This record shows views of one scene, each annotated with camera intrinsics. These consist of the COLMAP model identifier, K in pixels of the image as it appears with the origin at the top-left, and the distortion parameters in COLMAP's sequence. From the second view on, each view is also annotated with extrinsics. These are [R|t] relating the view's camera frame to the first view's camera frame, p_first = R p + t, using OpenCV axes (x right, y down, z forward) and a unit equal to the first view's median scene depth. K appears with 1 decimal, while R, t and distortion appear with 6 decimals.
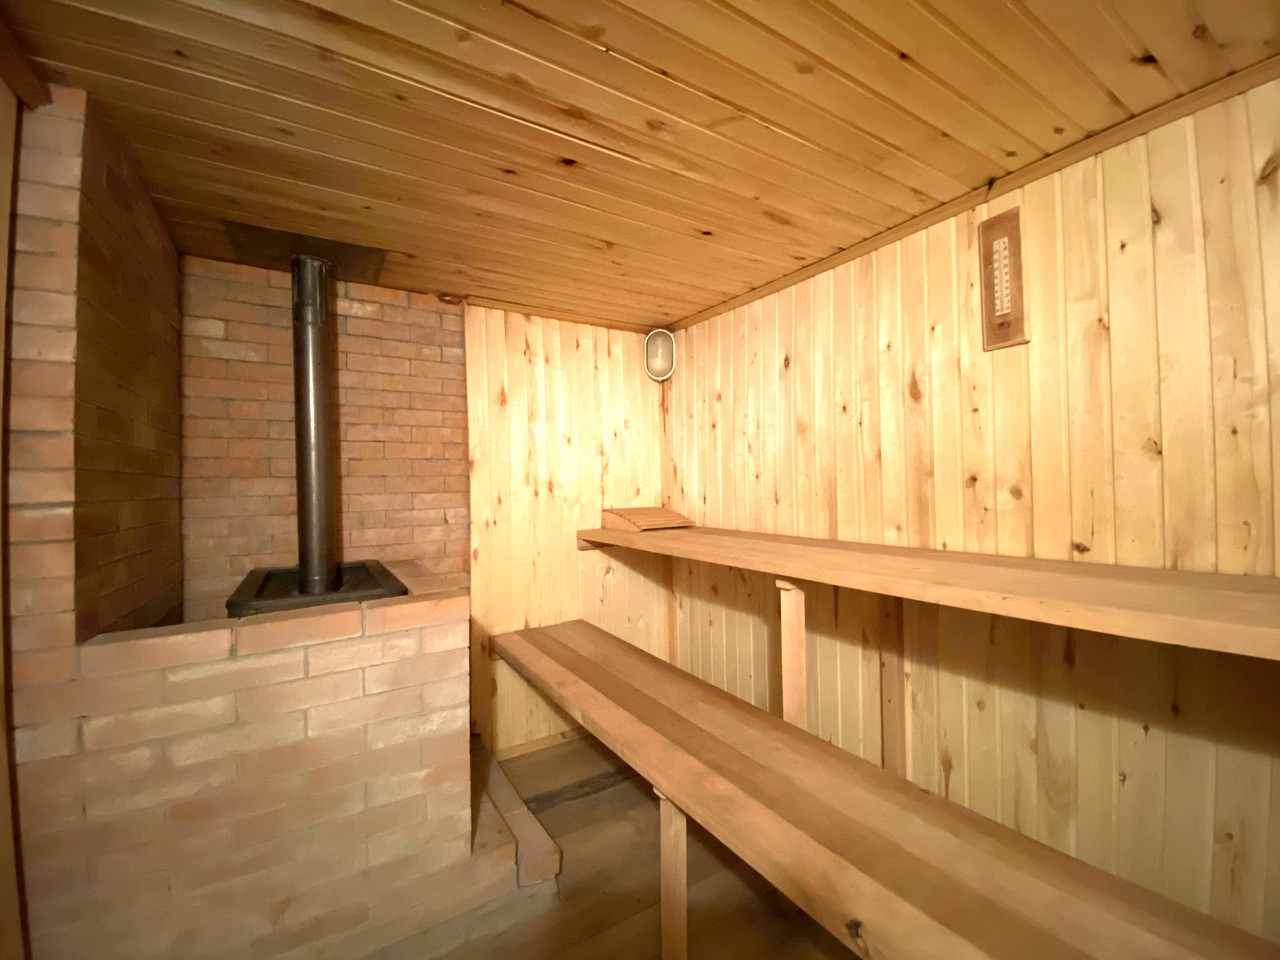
lens RADIAL K [[517.8, 0, 637.8], [0, 517.8, 476.6], [0, 0, 1]] dist [0.011647, -0.016314]
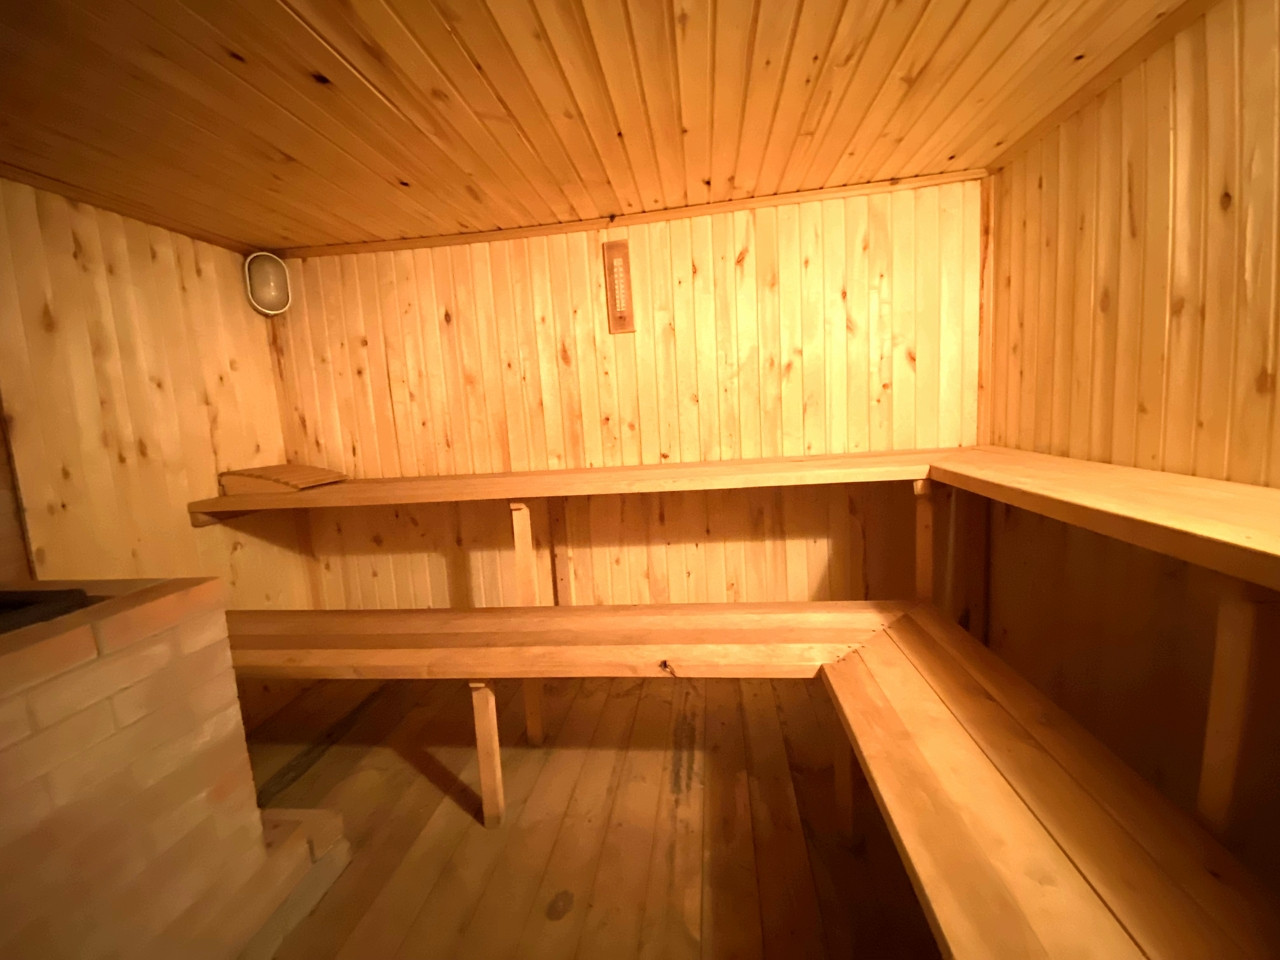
lens RADIAL K [[521.4, 0, 638.4], [0, 521.4, 478.5], [0, 0, 1]] dist [0.055656, -0.038722]
pose [[0.626451, -0.117523, 0.770550, -0.403833], [0.039585, 0.992089, 0.119130, -0.000269], [-0.778455, -0.044127, 0.626147, -0.031569]]
